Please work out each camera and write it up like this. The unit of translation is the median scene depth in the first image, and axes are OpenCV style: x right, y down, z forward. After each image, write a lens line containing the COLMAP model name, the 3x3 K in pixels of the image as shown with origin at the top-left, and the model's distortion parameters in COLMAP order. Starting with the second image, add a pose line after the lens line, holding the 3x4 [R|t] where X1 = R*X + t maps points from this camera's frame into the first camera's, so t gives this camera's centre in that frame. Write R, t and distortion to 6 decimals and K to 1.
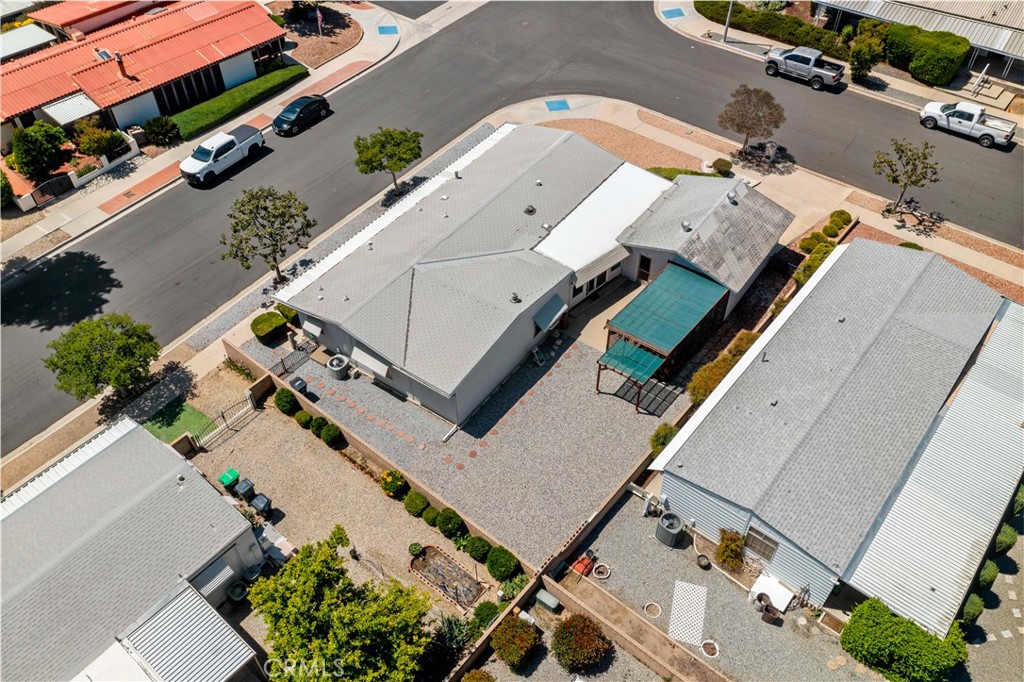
lens RADIAL K [[803.4, 0, 515.1], [0, 803.4, 325.4], [0, 0, 1]] dist [-0.006971, -0.004153]
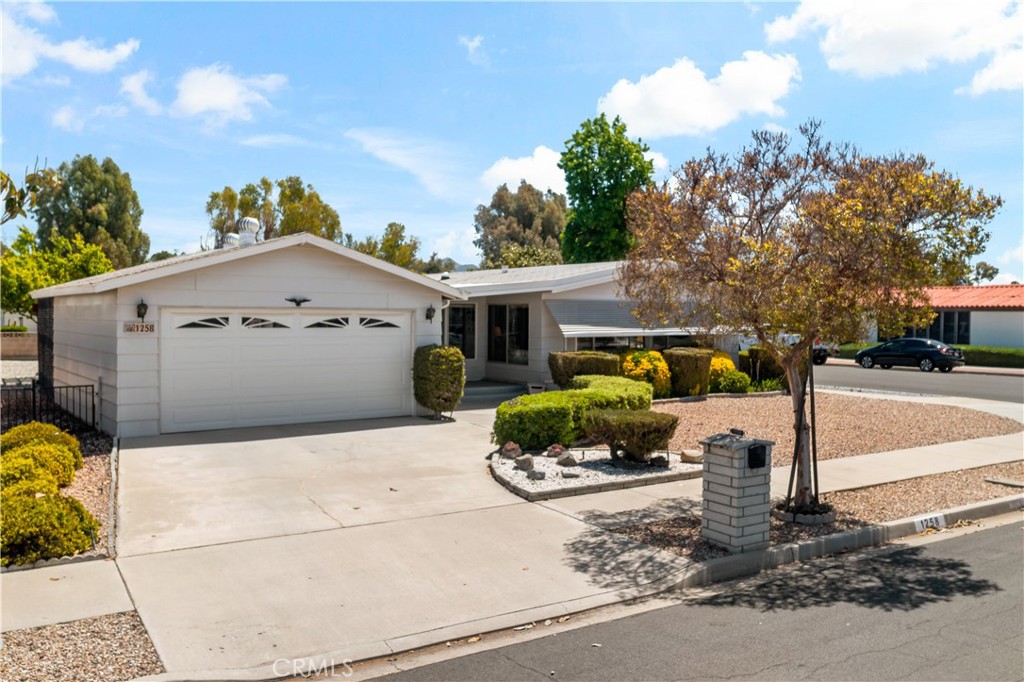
lens RADIAL K [[831.6, 0, 512.0], [0, 831.6, 341.0], [0, 0, 1]] dist [0.002202, 0.000635]
pose [[-0.315901, 0.041140, -0.947900, 0.577856], [-0.666011, 0.701934, 0.252422, -0.292444], [0.675748, 0.711052, -0.194342, 1.151569]]
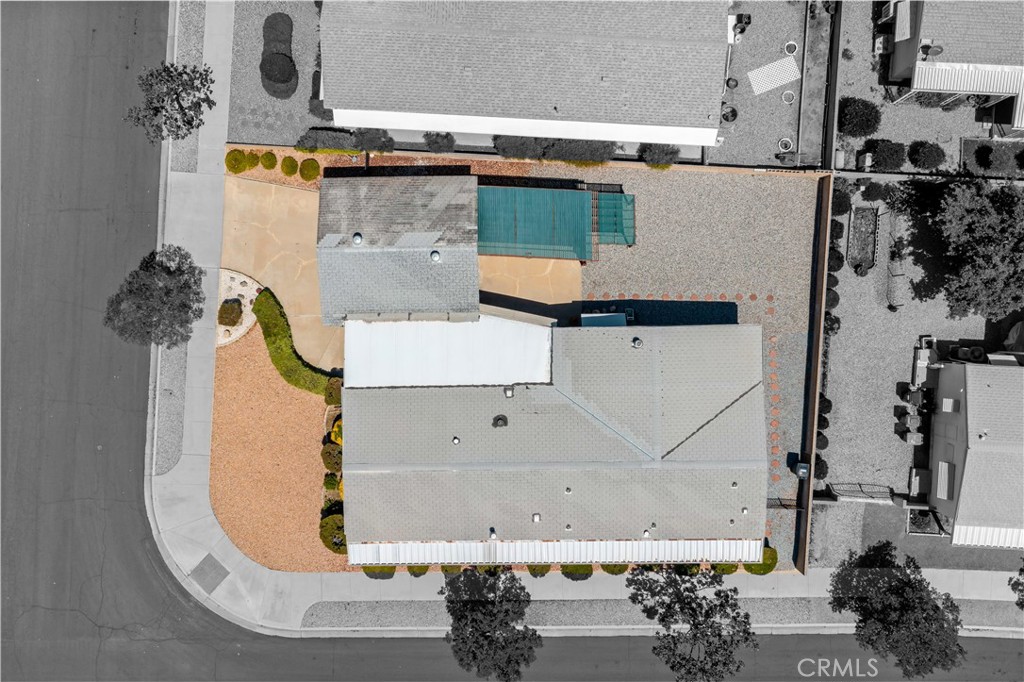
lens RADIAL K [[803.4, 0, 515.1], [0, 803.4, 325.4], [0, 0, 1]] dist [-0.006971, -0.004153]
pose [[-0.591066, -0.806467, 0.015853, 0.077403], [0.593476, -0.421485, 0.685666, -0.669436], [-0.546285, 0.414682, 0.727744, 0.299623]]
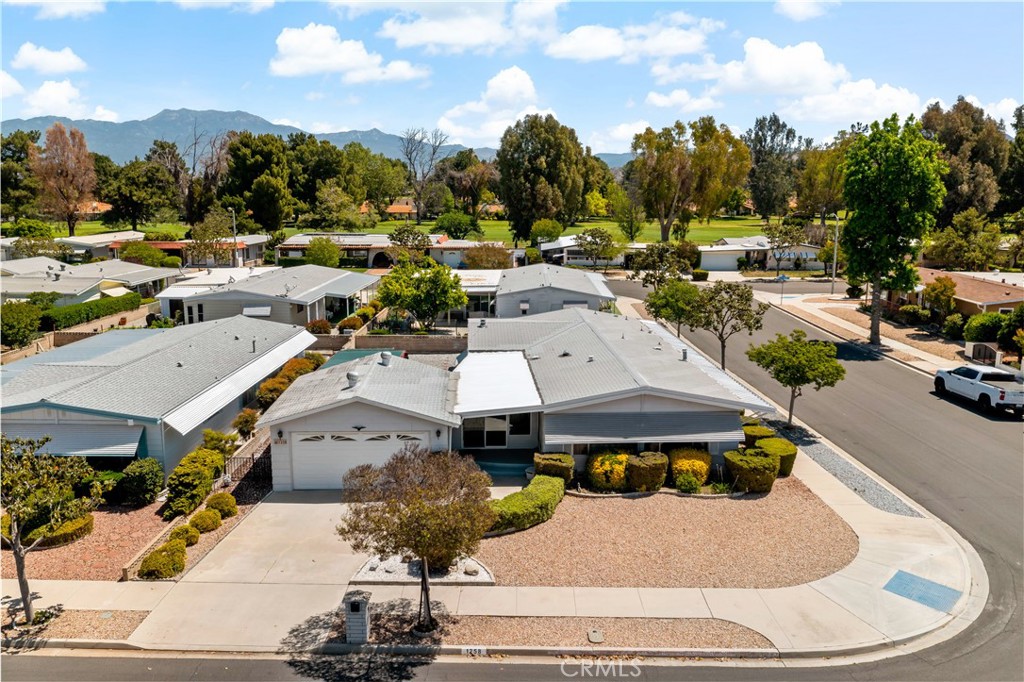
lens RADIAL K [[803.4, 0, 515.1], [0, 803.4, 325.4], [0, 0, 1]] dist [-0.006971, -0.004153]
pose [[-0.785310, 0.111976, -0.608893, 0.558041], [-0.428144, 0.612184, 0.664773, -0.685026], [0.447193, 0.782747, -0.432812, 1.279963]]
